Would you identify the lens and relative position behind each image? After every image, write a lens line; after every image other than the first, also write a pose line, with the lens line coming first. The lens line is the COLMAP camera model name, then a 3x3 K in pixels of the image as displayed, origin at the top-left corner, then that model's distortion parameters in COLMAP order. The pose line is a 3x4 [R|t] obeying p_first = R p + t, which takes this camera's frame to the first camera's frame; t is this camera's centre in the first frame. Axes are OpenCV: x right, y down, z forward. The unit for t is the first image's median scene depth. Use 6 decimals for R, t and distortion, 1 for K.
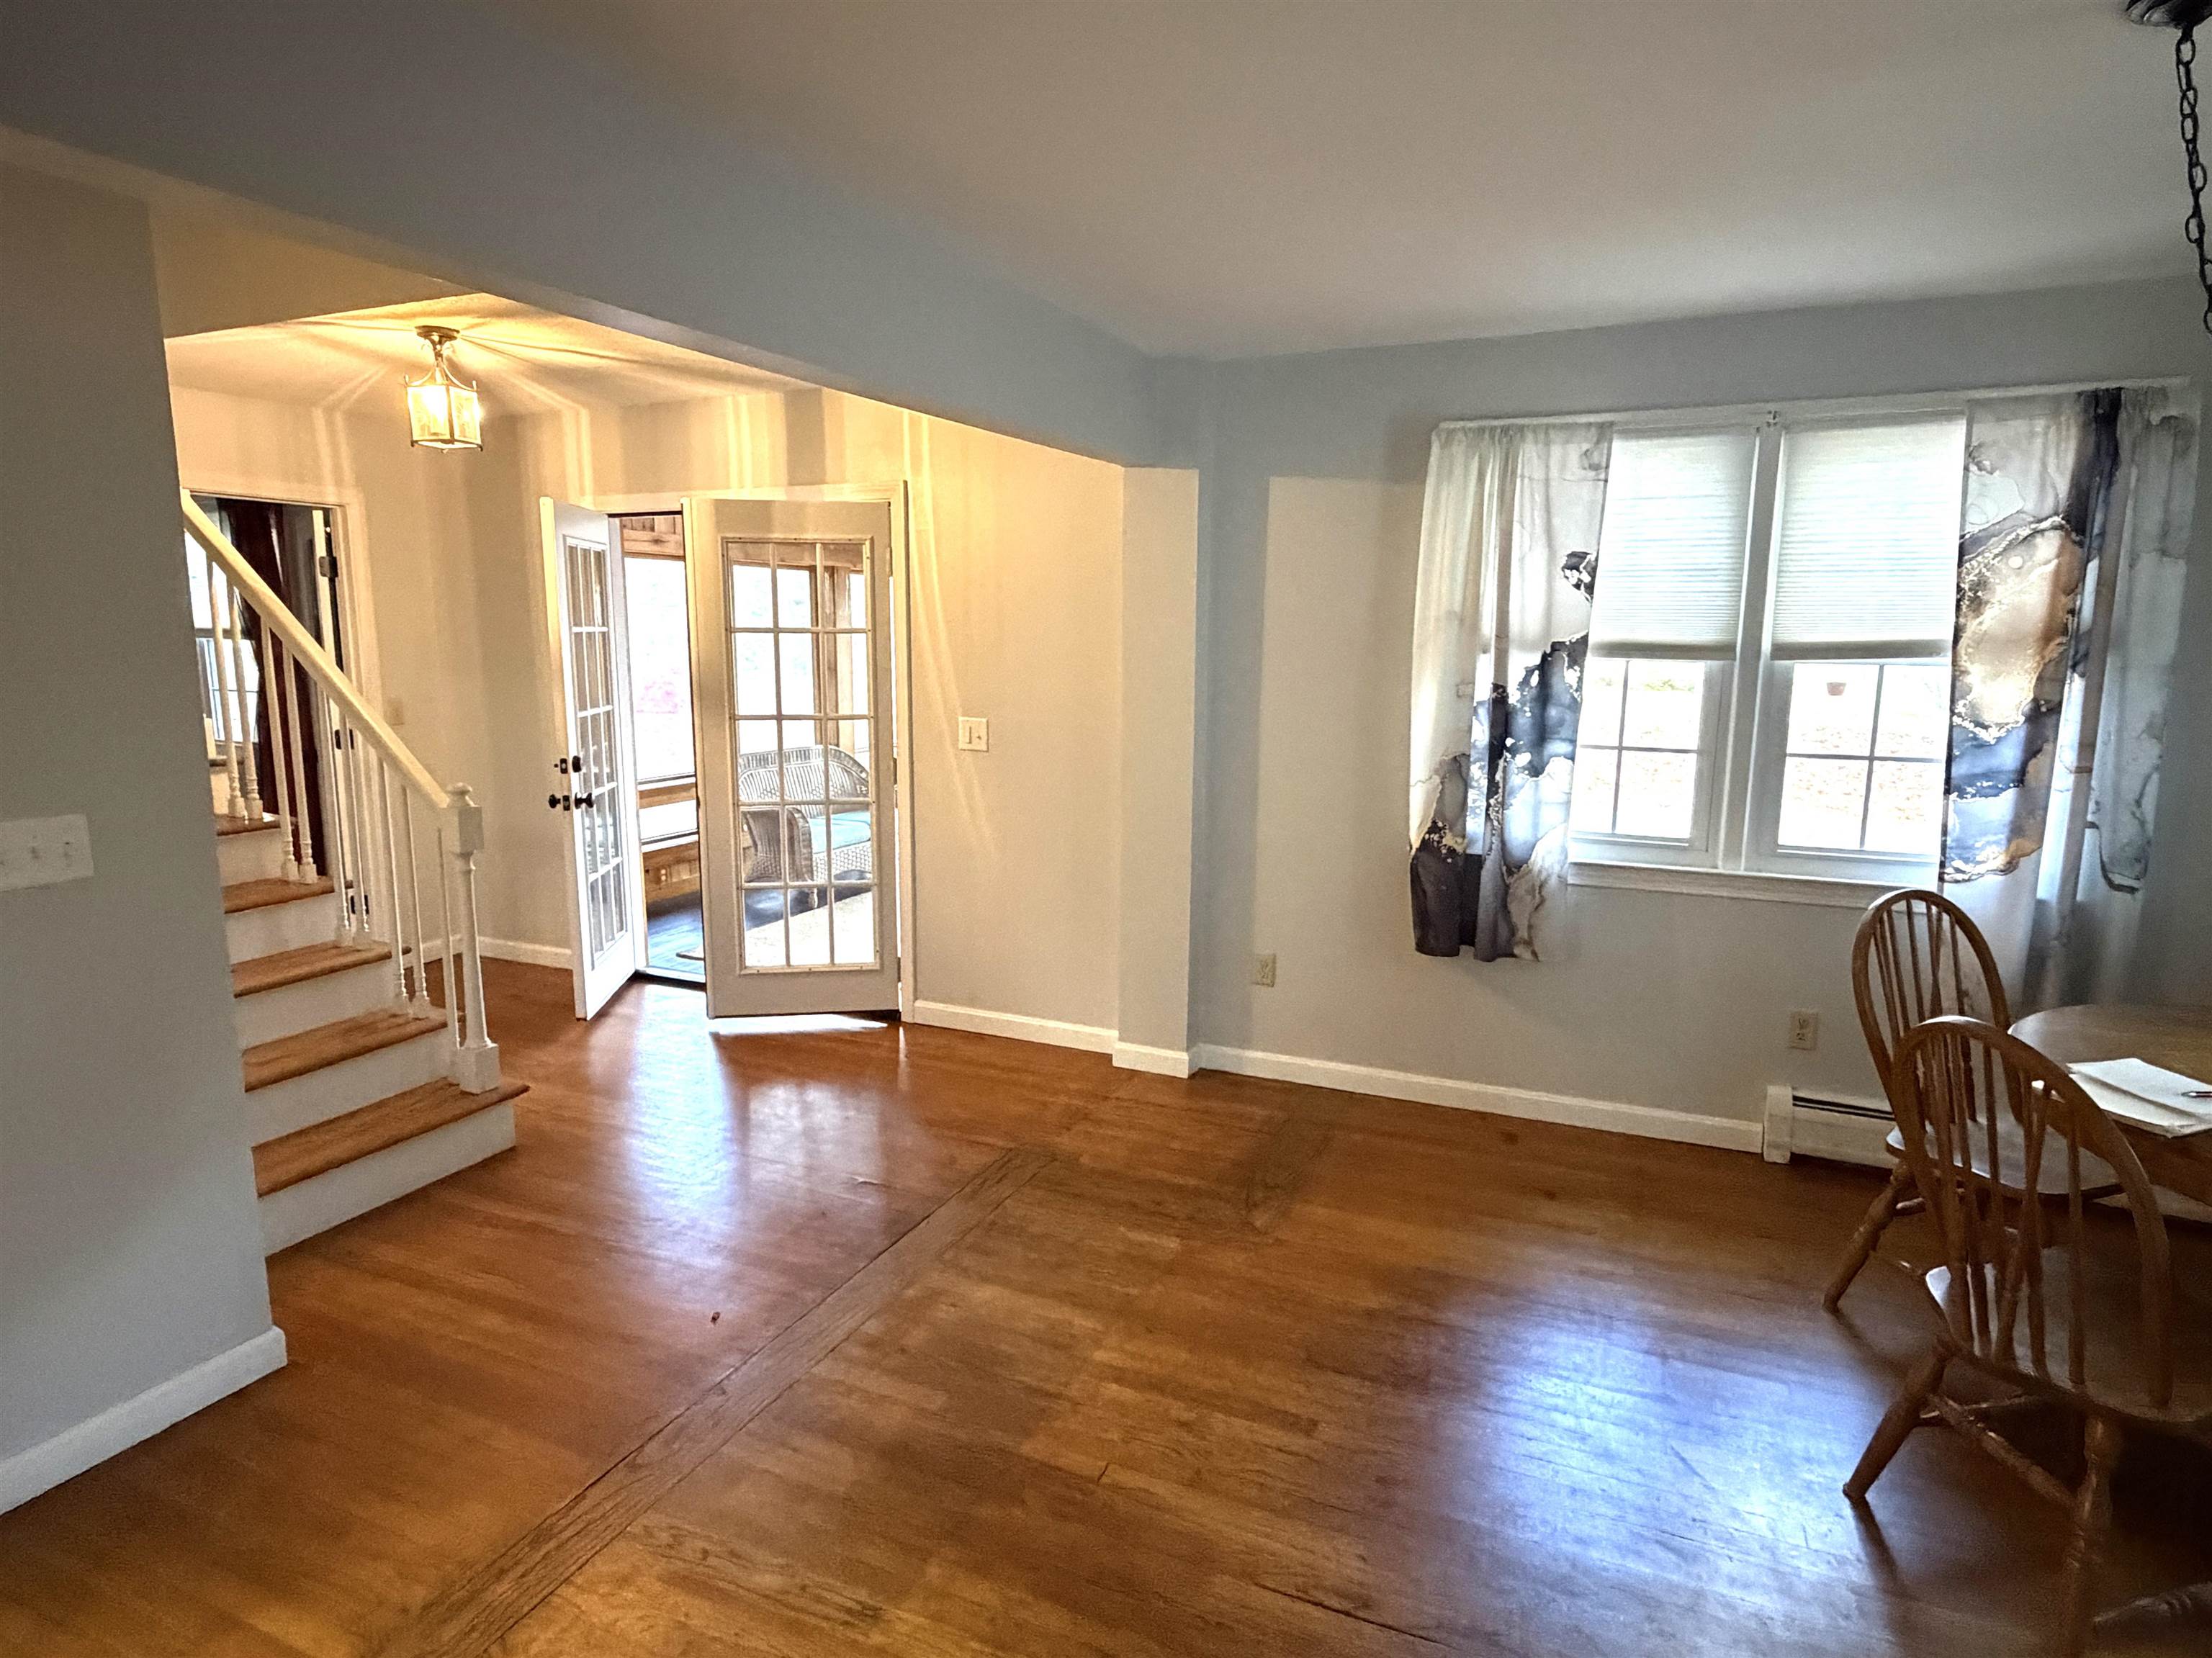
lens RADIAL K [[1234.4, 0, 1102.4], [0, 1234.4, 837.0], [0, 0, 1]] dist [-0.016993, 0.000513]
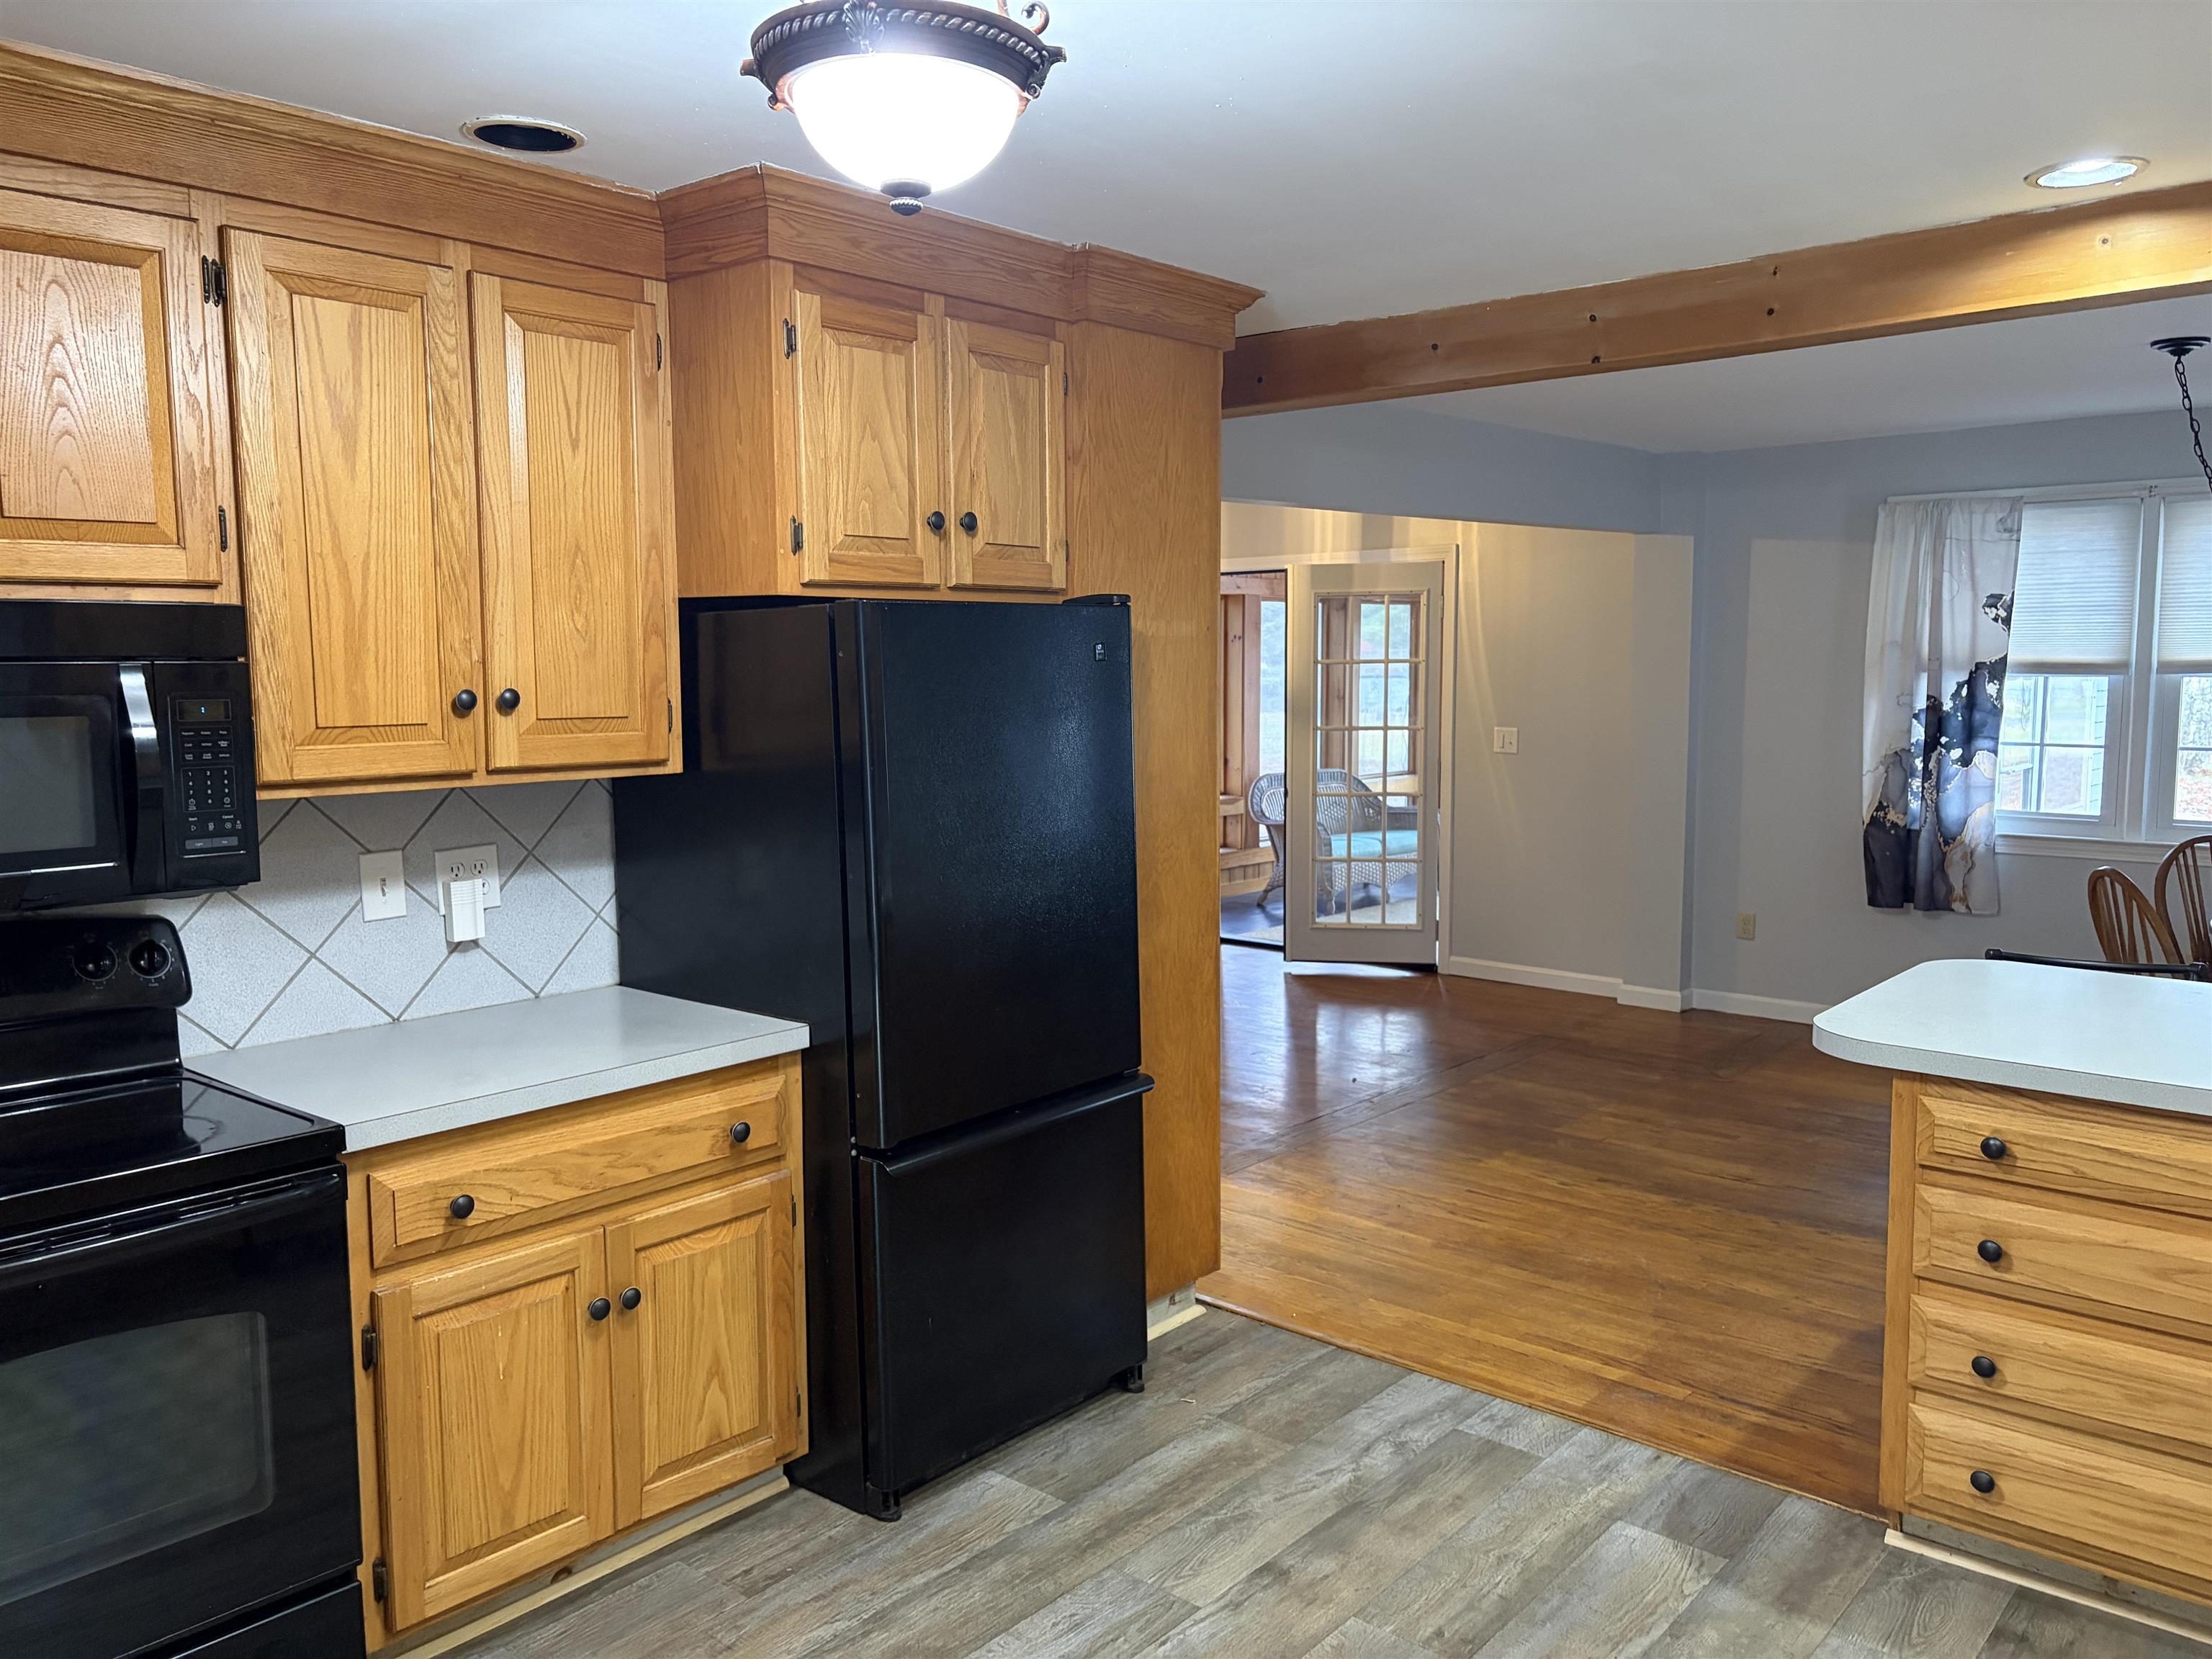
lens RADIAL K [[1678.4, 0, 1106.0], [0, 1678.4, 829.5], [0, 0, 1]] dist [0.074903, -0.105718]
pose [[0.956913, 0.018636, -0.289776, 0.008722], [-0.036737, 0.997689, -0.057152, 0.156957], [0.288041, 0.065335, 0.955387, -0.987610]]
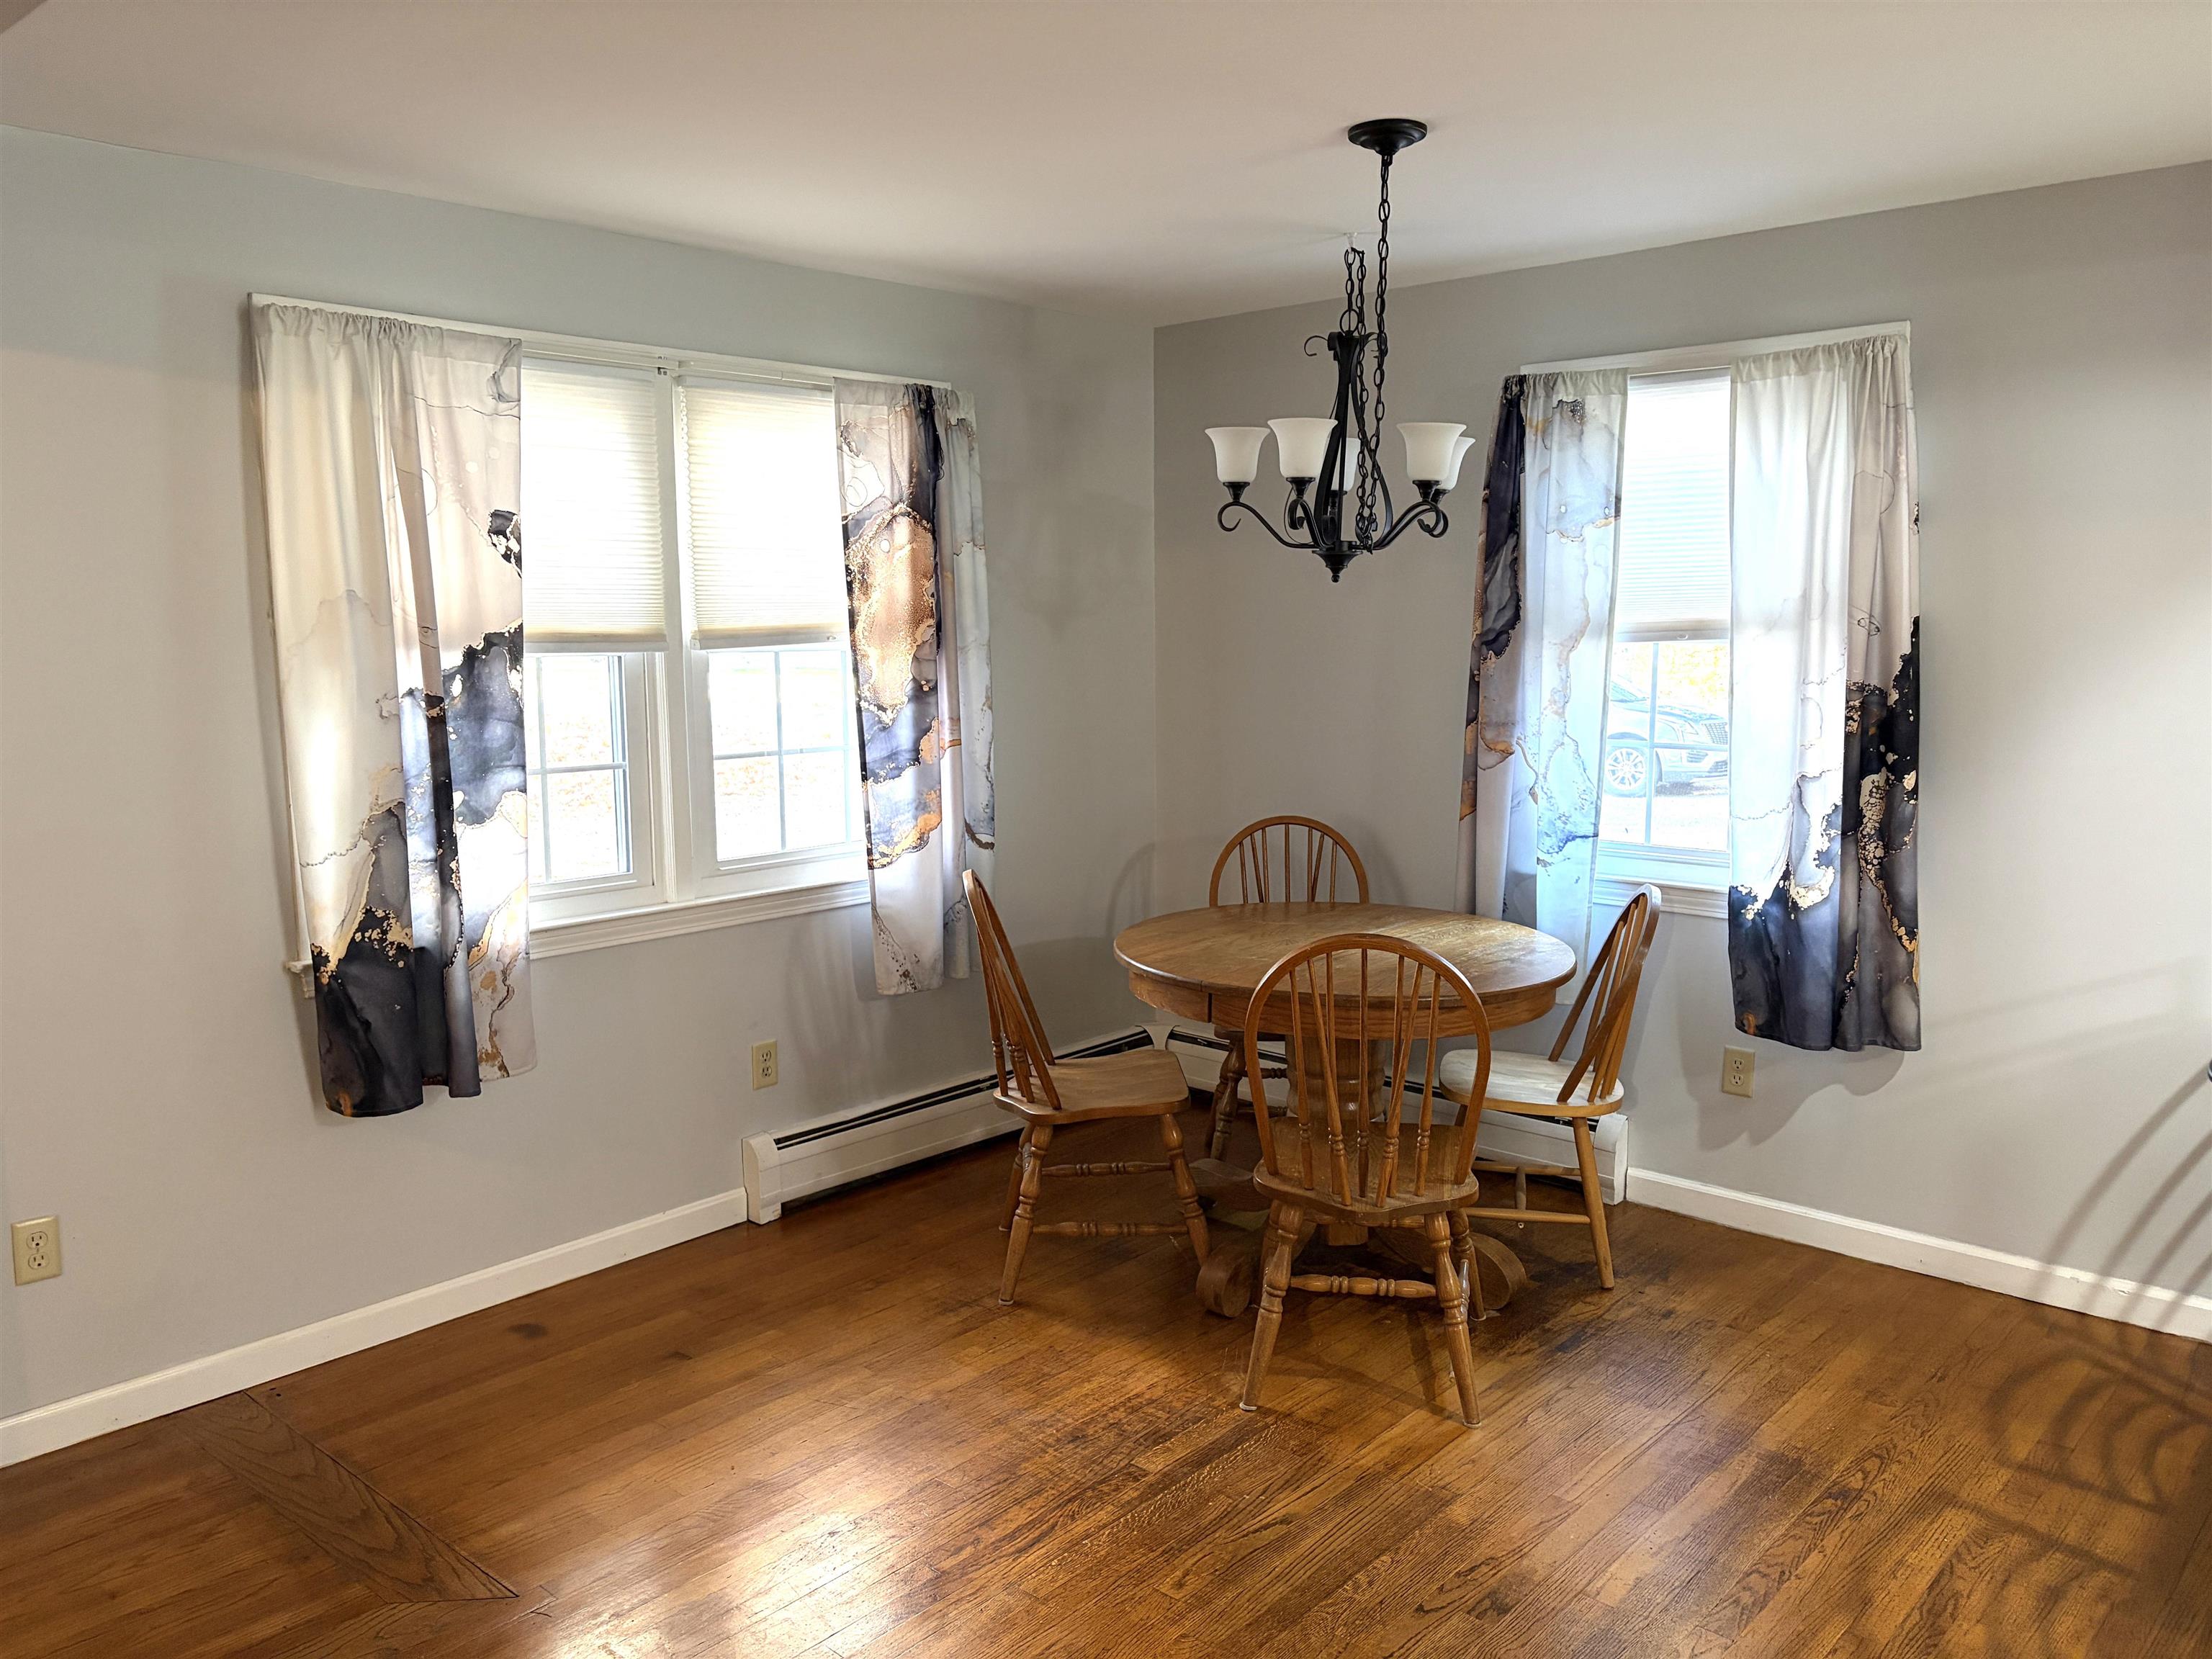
lens RADIAL K [[1678.4, 0, 1106.0], [0, 1678.4, 829.5], [0, 0, 1]] dist [0.074903, -0.105718]
pose [[0.301566, -0.129411, 0.944622, -0.483591], [0.164034, 0.983015, 0.082304, -0.068960], [-0.939229, 0.130131, 0.317672, 0.364508]]
